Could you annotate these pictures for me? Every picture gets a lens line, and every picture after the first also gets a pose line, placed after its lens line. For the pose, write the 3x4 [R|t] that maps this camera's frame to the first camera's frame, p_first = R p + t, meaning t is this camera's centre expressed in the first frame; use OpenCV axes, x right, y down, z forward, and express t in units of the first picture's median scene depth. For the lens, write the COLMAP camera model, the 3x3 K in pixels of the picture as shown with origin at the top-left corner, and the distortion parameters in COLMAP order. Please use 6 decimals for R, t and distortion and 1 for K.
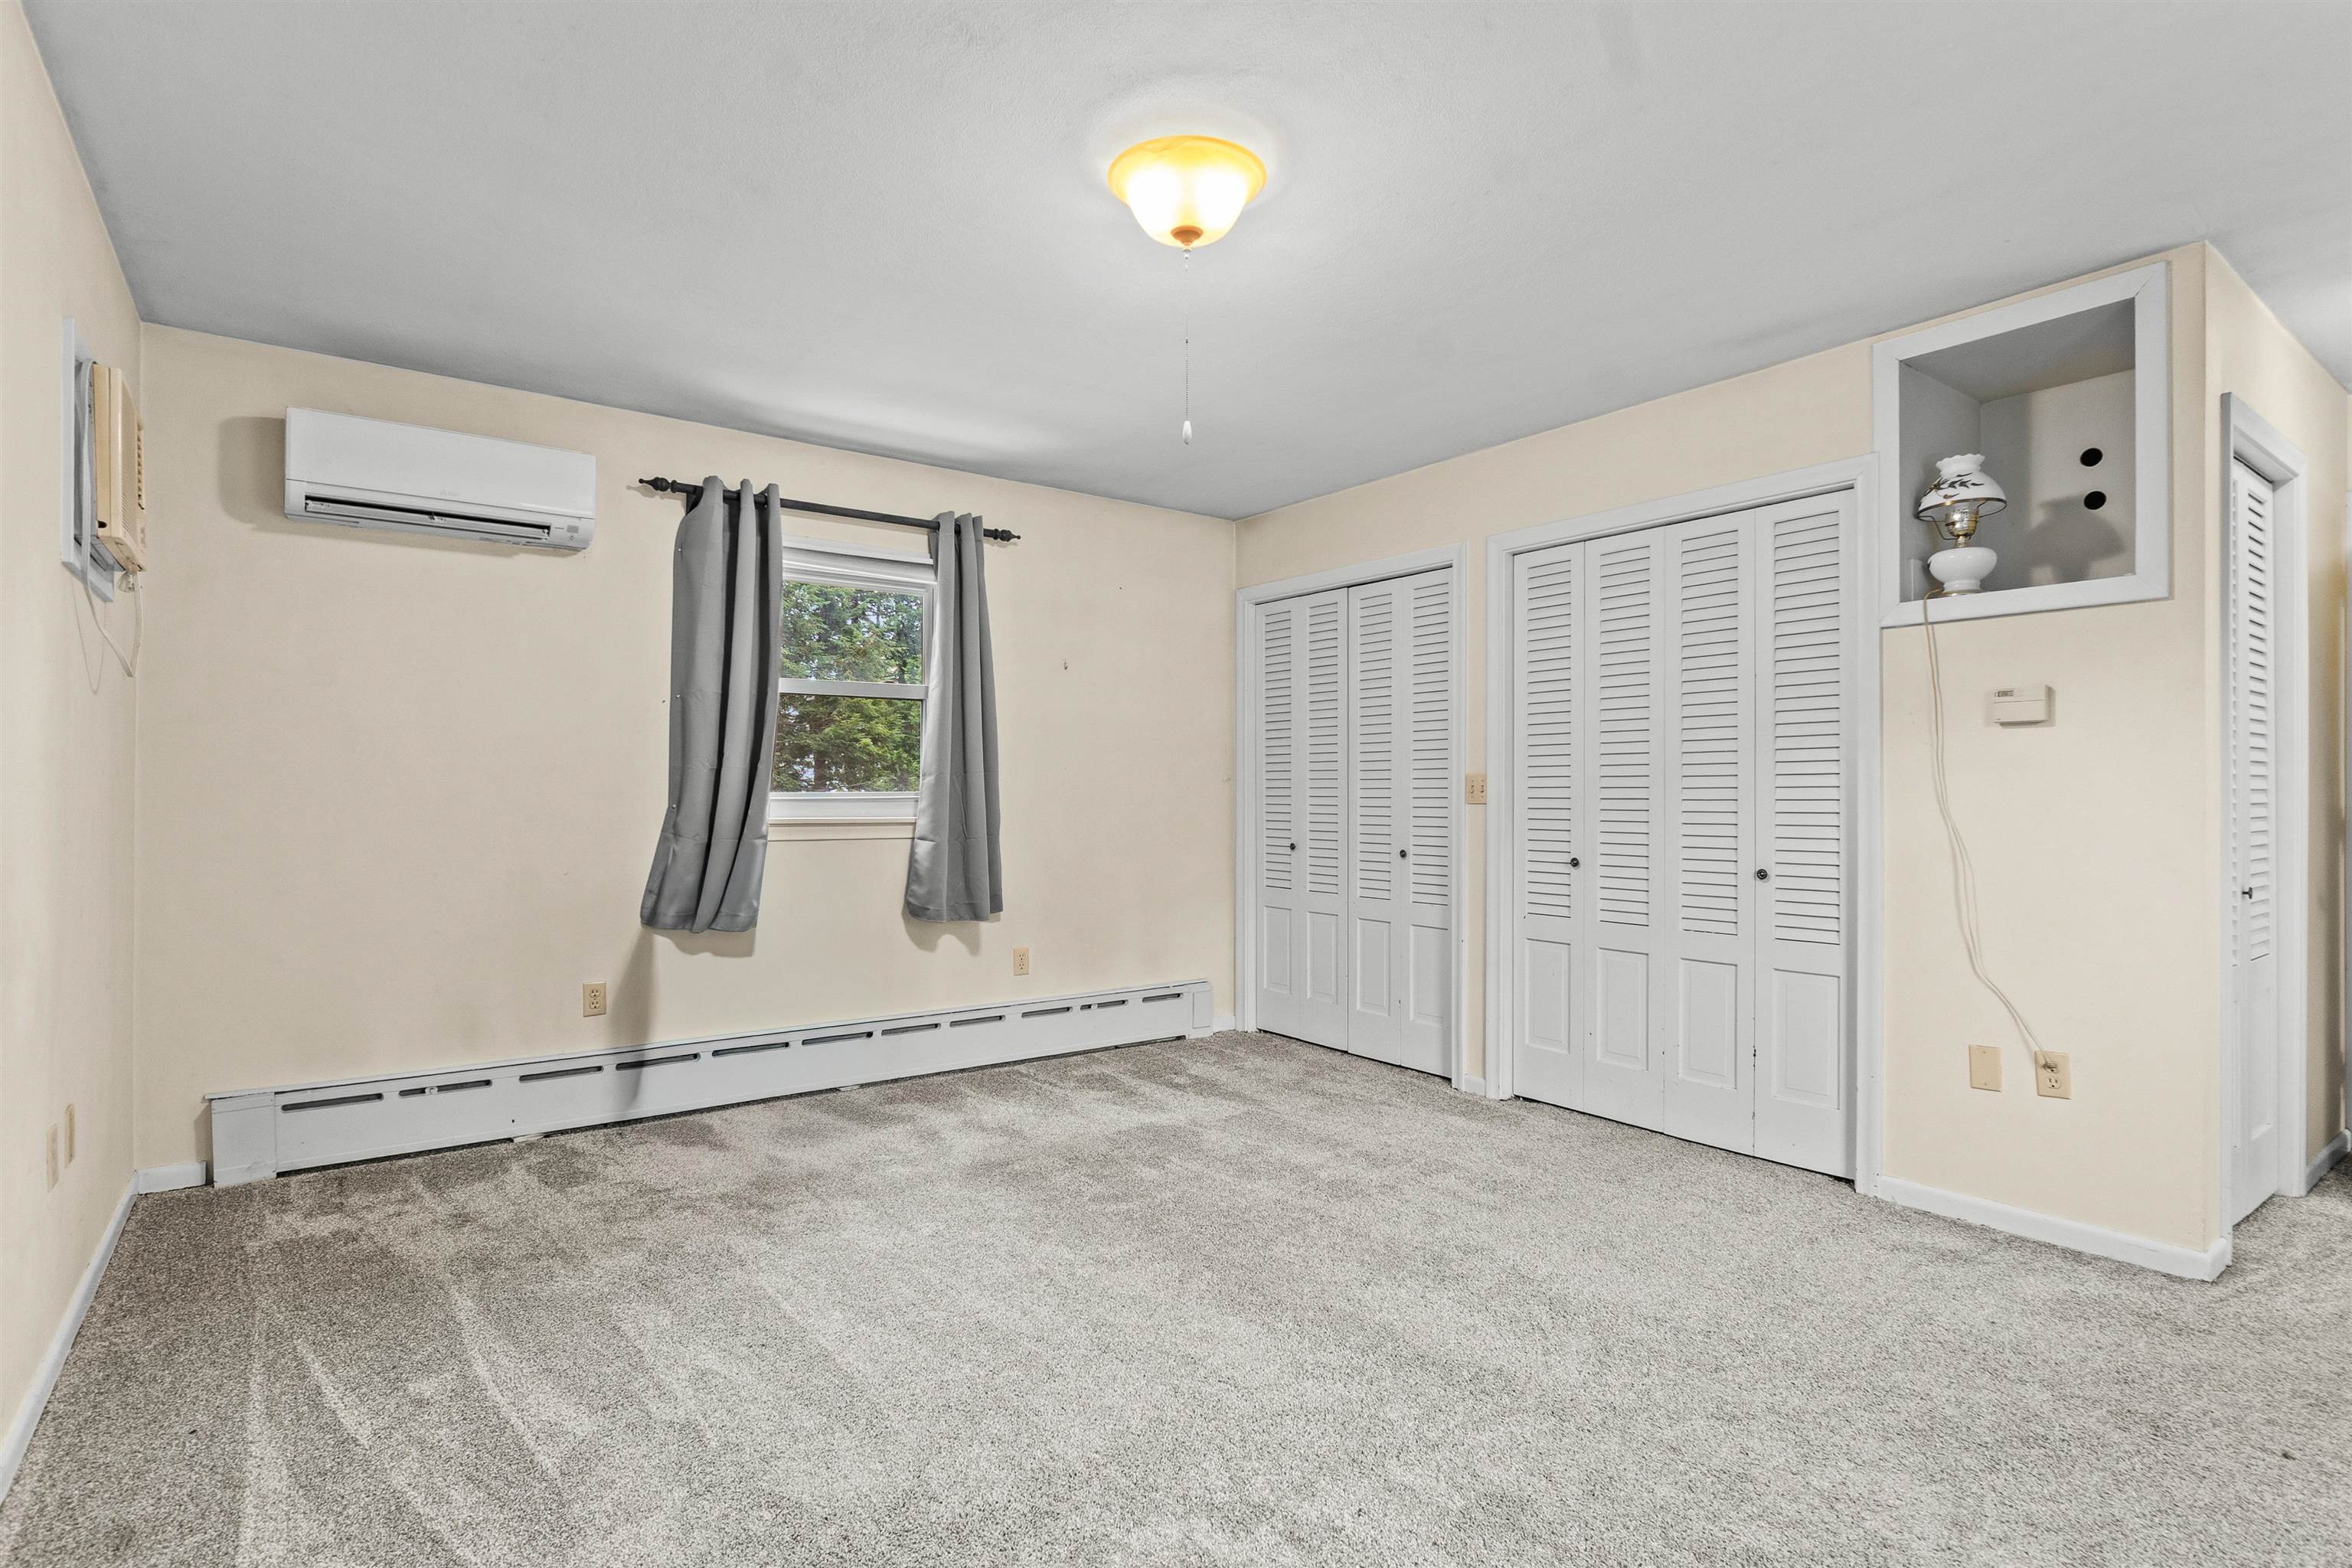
lens RADIAL K [[1181.0, 0, 1176.0], [0, 1181.0, 784.0], [0, 0, 1]] dist [-0.011309, 0.000060]
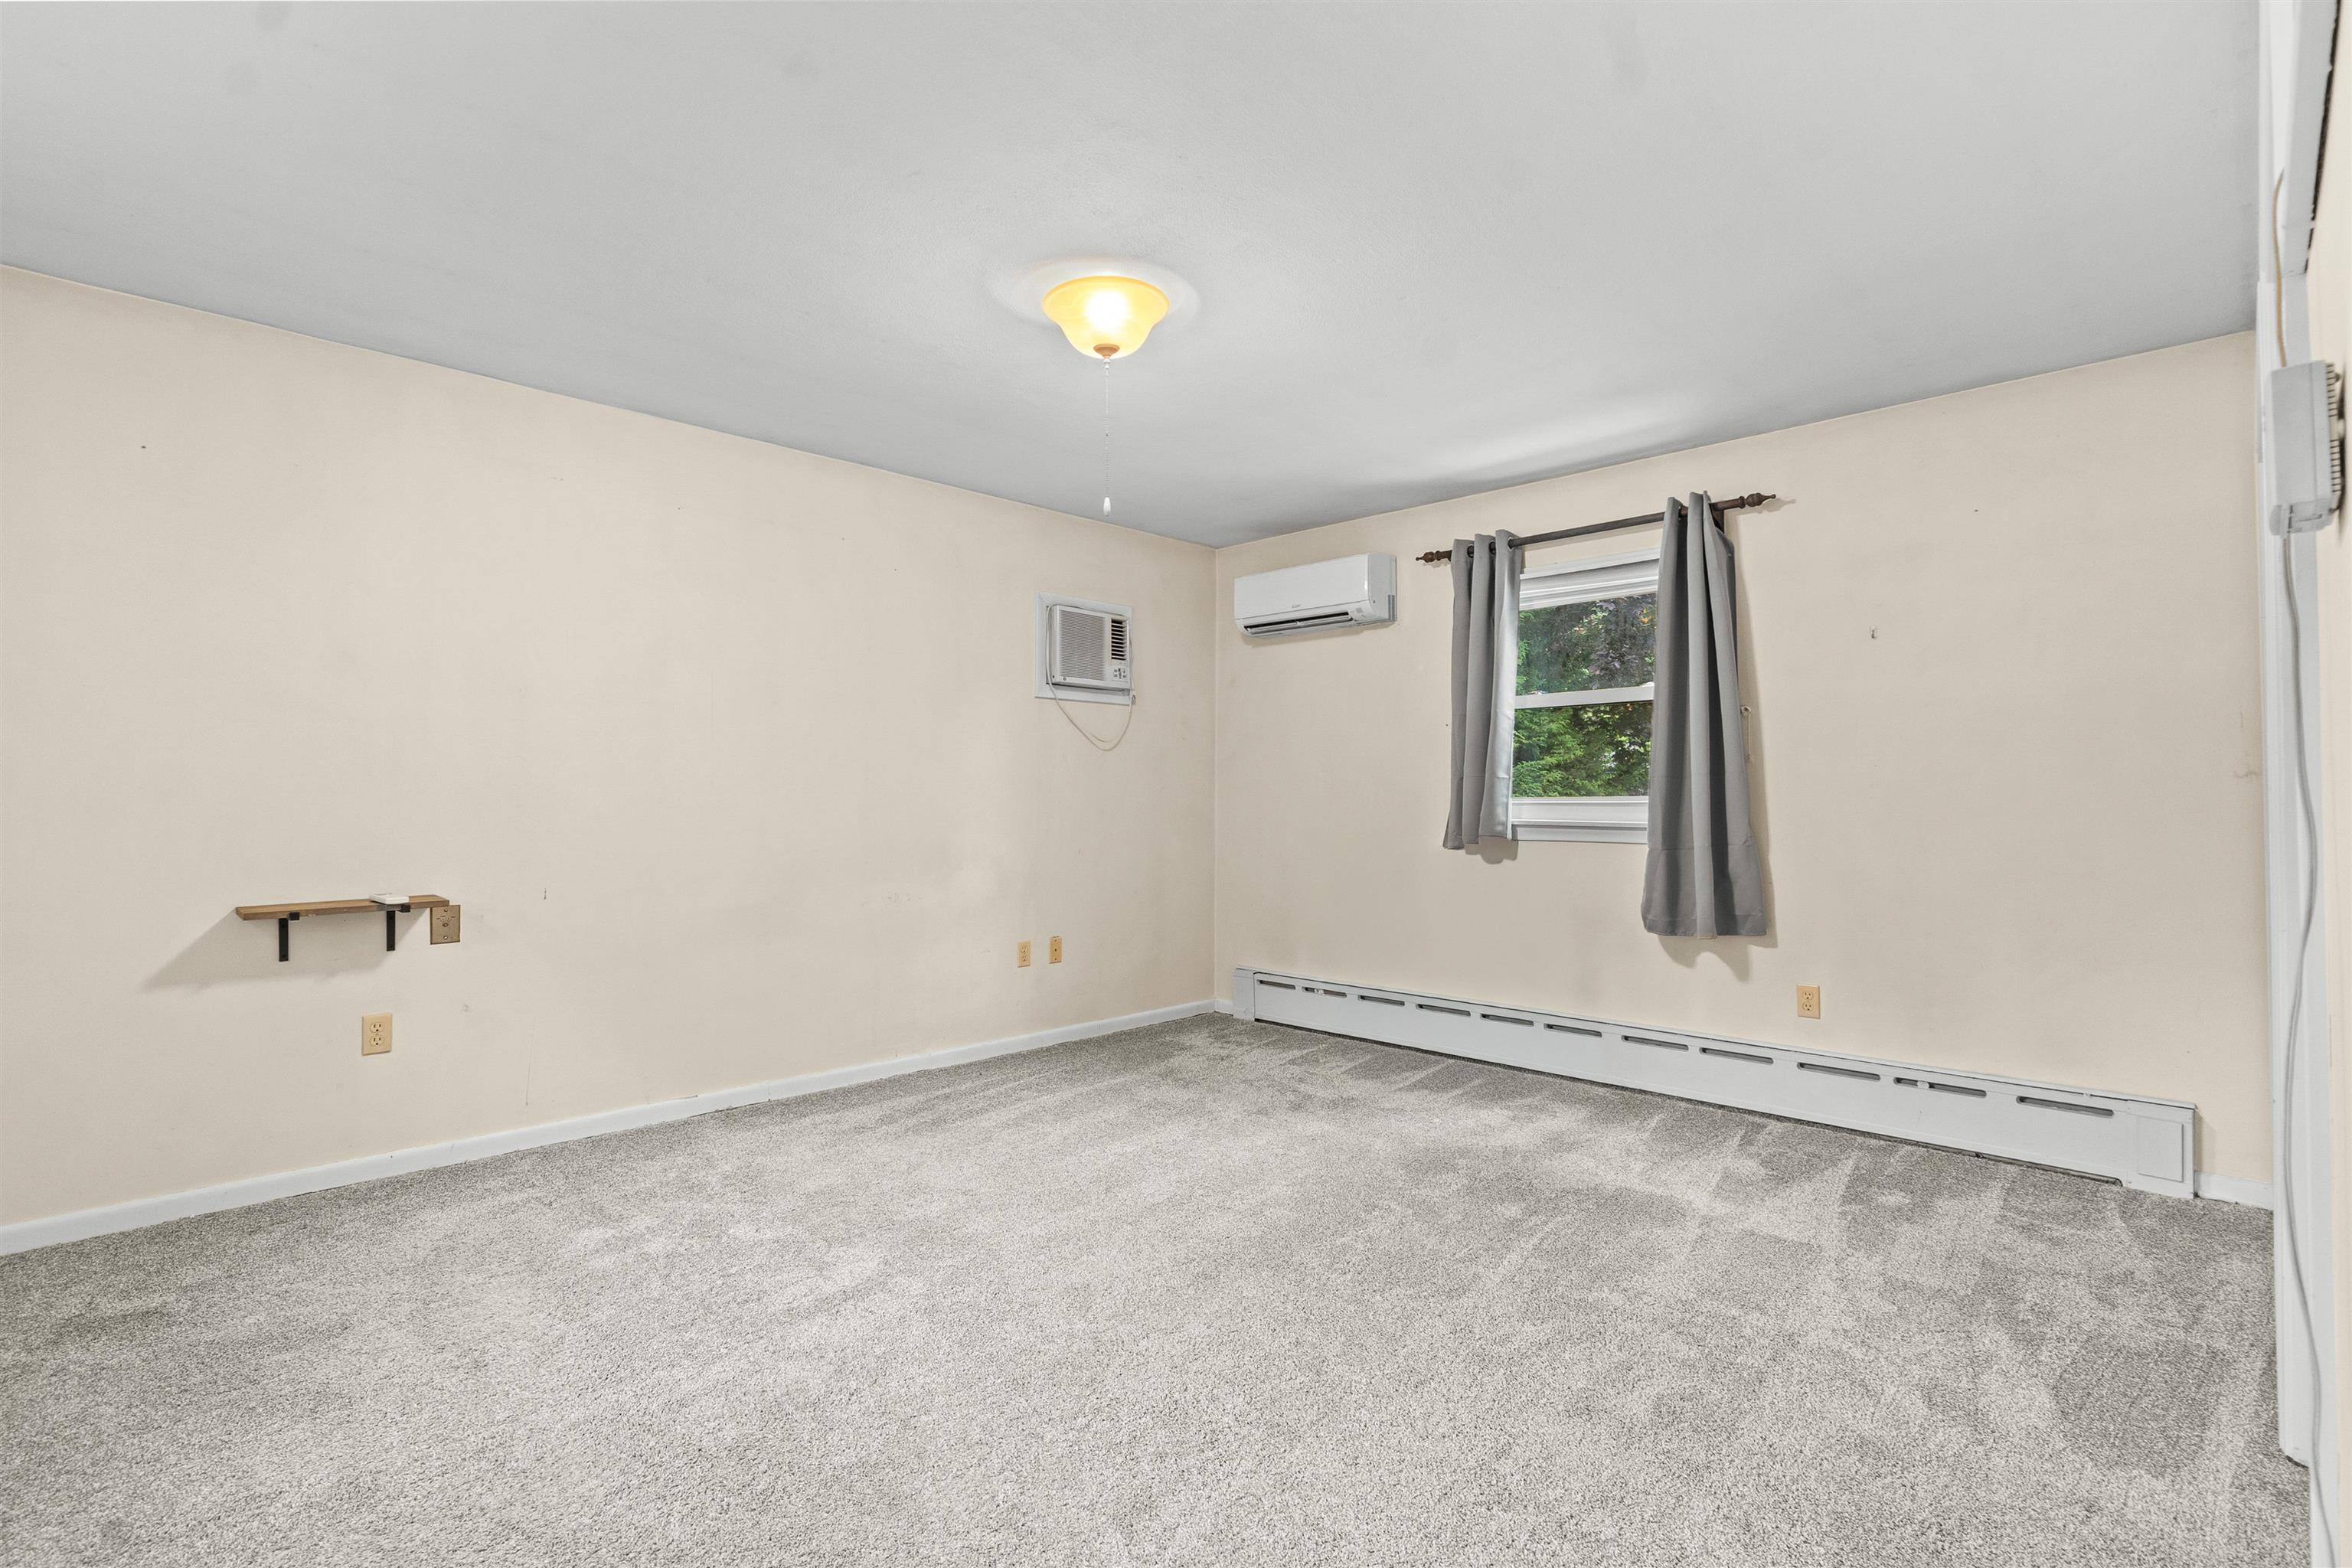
lens RADIAL K [[1117.2, 0, 1169.4], [0, 1117.2, 764.5], [0, 0, 1]] dist [0.002198, -0.000028]
pose [[0.137924, -0.030628, -0.989969, 0.669201], [0.006590, 0.999528, -0.030005, 0.005758], [0.990421, -0.002386, 0.138060, 0.510838]]
